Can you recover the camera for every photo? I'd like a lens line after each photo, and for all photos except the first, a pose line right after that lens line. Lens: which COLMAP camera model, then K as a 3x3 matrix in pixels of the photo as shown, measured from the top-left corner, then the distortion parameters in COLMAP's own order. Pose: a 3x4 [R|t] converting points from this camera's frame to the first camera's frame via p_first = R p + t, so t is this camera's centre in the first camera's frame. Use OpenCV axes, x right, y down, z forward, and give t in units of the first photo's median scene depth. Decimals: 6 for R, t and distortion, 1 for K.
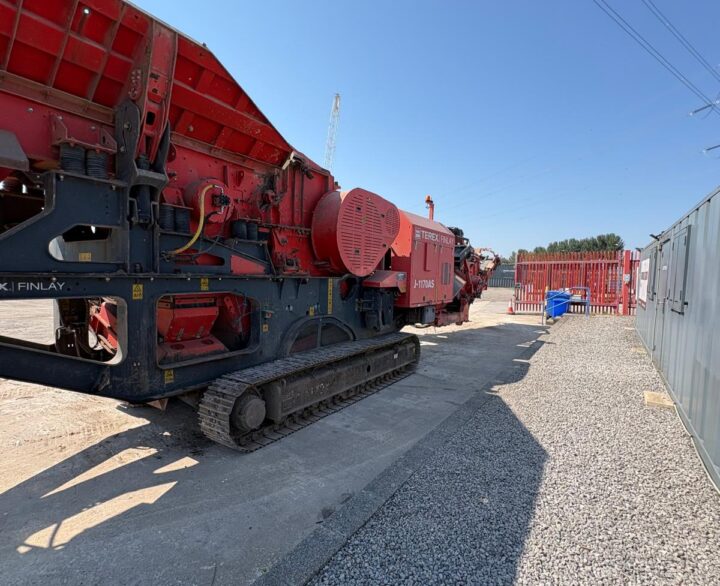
lens RADIAL K [[381.9, 0, 357.7], [0, 381.9, 290.7], [0, 0, 1]] dist [-0.000508, 0.000077]
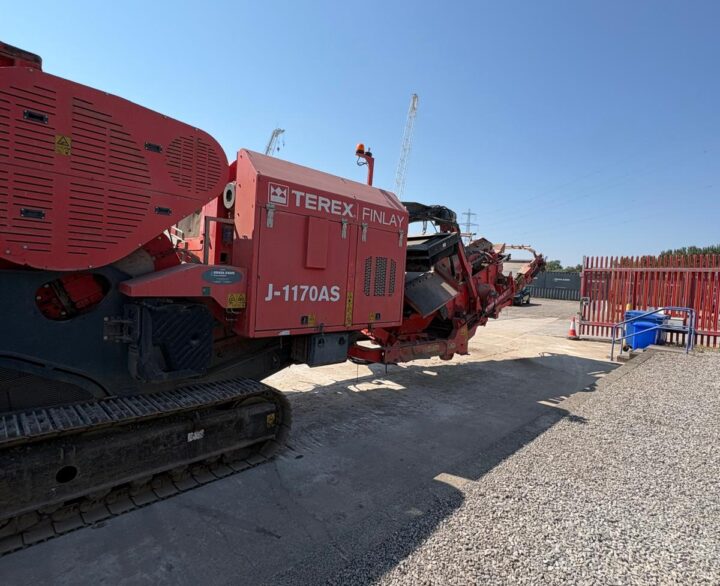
lens RADIAL K [[381.9, 0, 355.3], [0, 381.9, 289.8], [0, 0, 1]] dist [-0.000508, 0.000077]
pose [[0.977068, 0.037118, -0.209666, 0.184851], [-0.040304, 0.999128, -0.010943, -0.009721], [0.209077, 0.019143, 0.977712, 0.255369]]
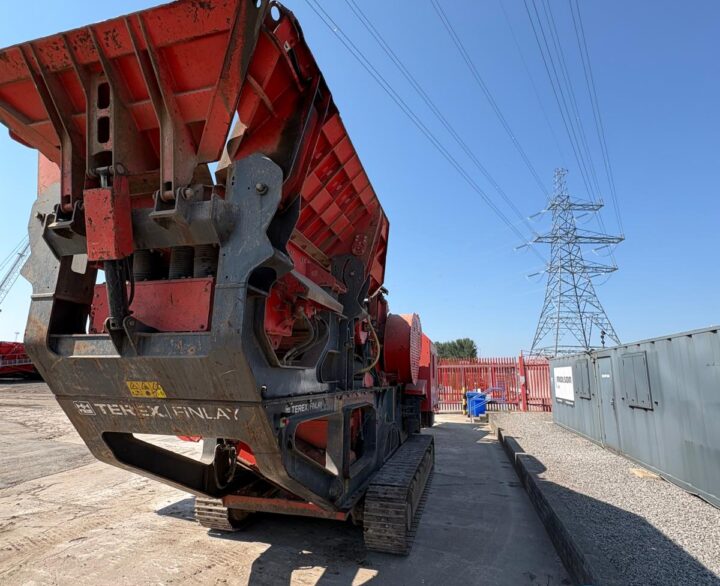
lens RADIAL K [[381.9, 0, 357.7], [0, 381.9, 290.9], [0, 0, 1]] dist [-0.000508, 0.000077]
pose [[0.950277, 0.060632, 0.305447, -0.220292], [0.019423, 0.967412, -0.252462, -0.010652], [-0.310800, 0.245841, 0.918131, -0.041451]]
